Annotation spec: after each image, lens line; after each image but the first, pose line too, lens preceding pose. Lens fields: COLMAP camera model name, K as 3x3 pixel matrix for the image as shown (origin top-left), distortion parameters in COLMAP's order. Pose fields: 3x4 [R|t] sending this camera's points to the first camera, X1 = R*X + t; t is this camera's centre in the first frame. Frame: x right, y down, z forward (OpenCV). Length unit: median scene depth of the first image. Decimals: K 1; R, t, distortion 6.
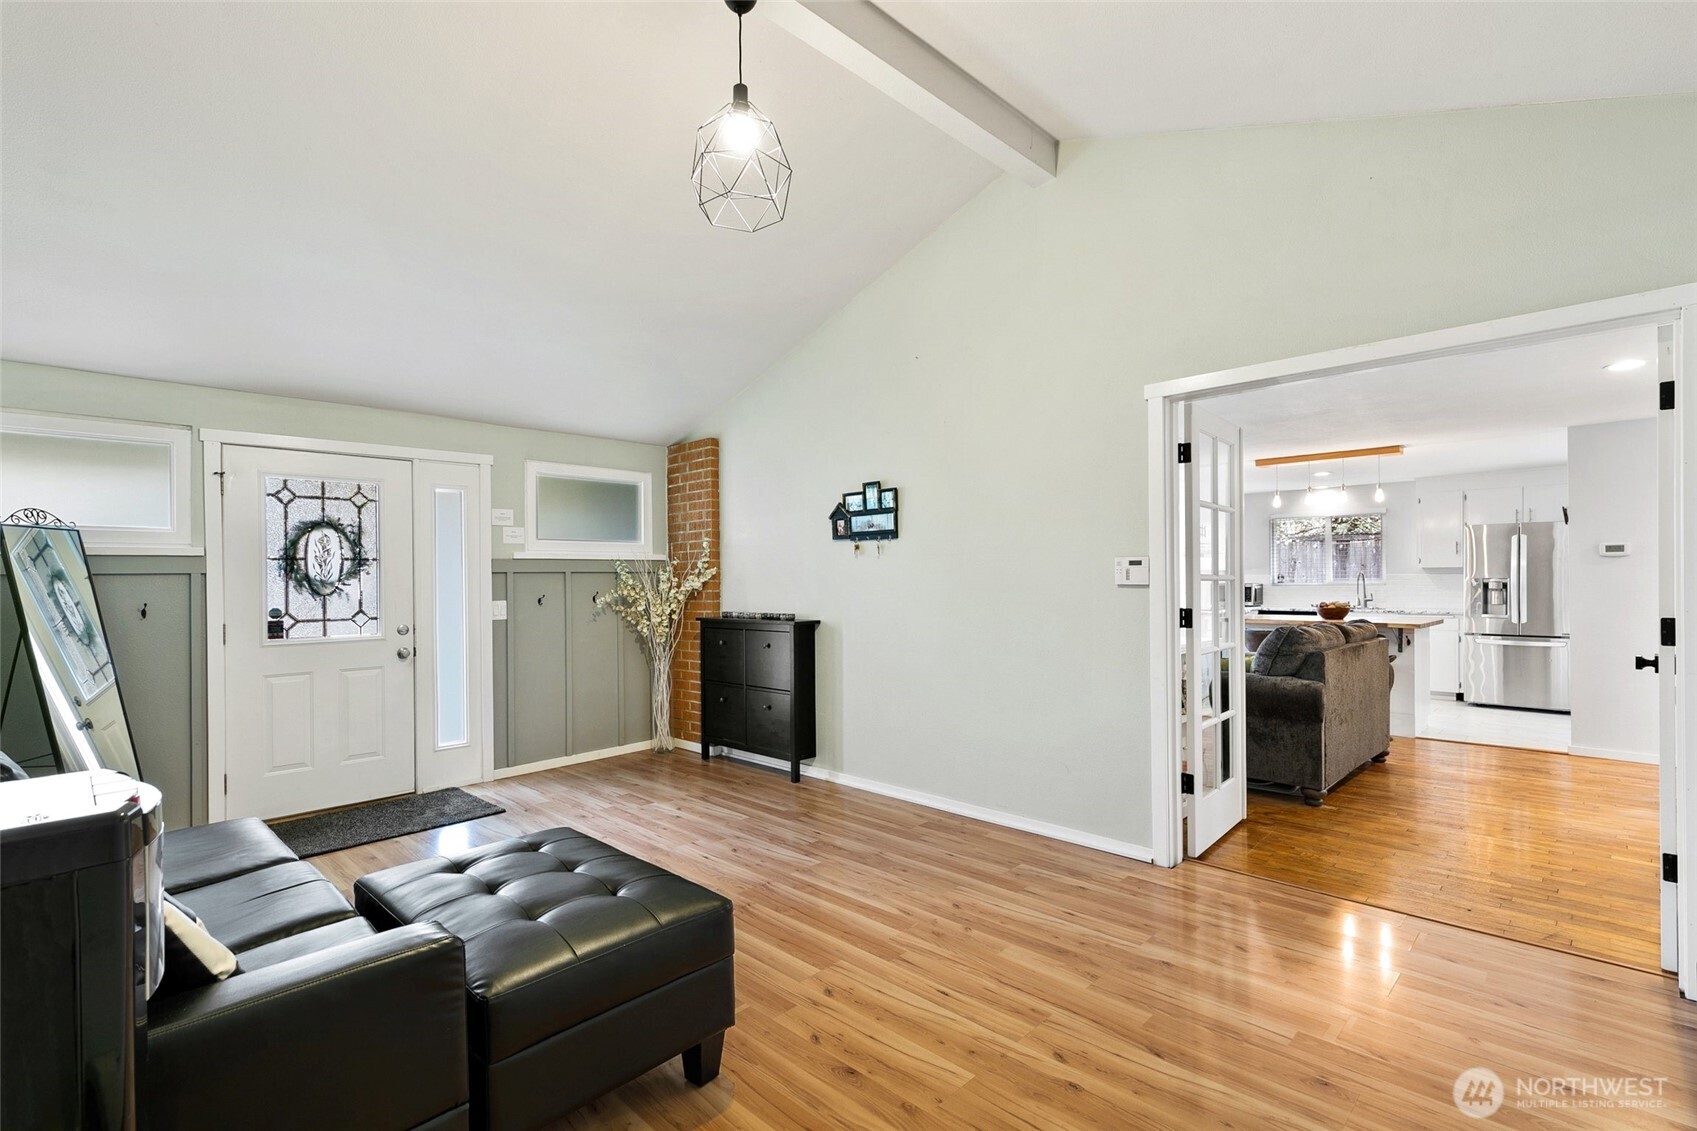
lens RADIAL K [[779.3, 0, 848.4], [0, 779.3, 578.5], [0, 0, 1]] dist [0.009970, -0.000754]
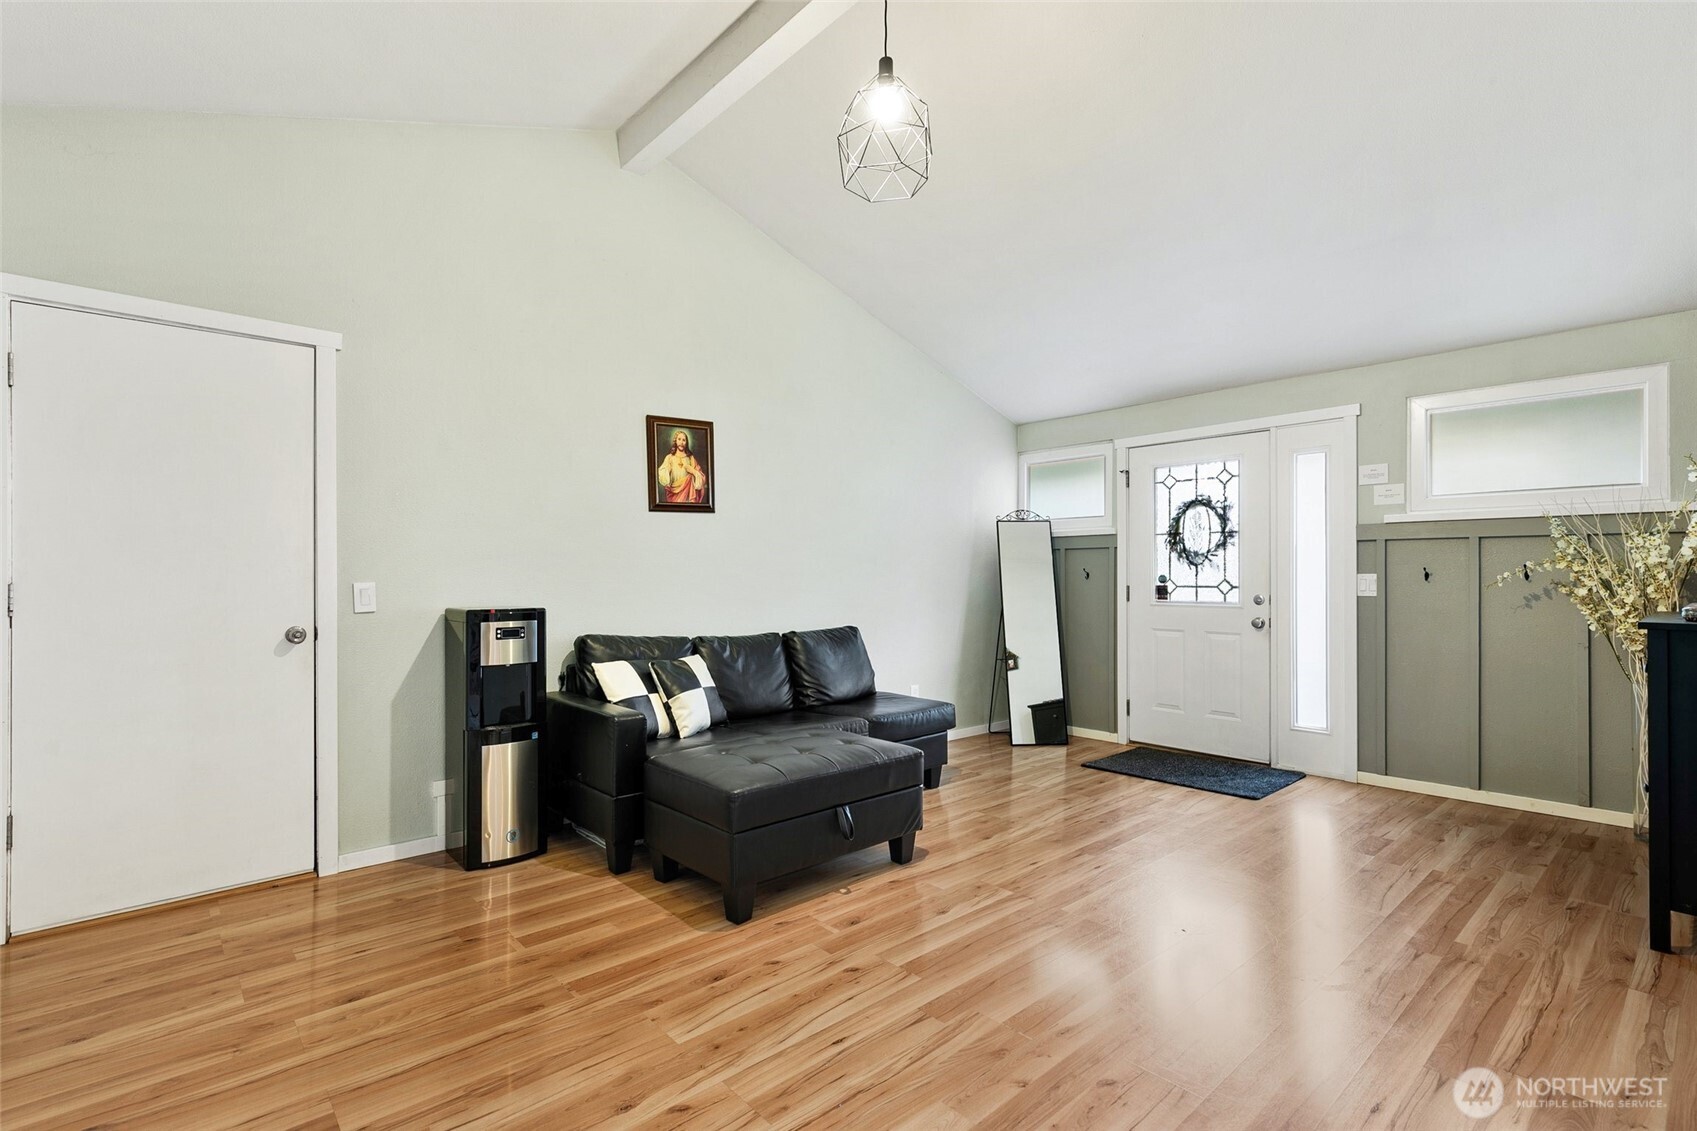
lens RADIAL K [[779.3, 0, 848.2], [0, 779.3, 563.8], [0, 0, 1]] dist [0.009970, -0.000754]
pose [[-0.057567, 0.002481, -0.998339, 0.493732], [0.004480, 0.999987, 0.002227, 0.015262], [0.998332, -0.004344, -0.057577, 0.558142]]
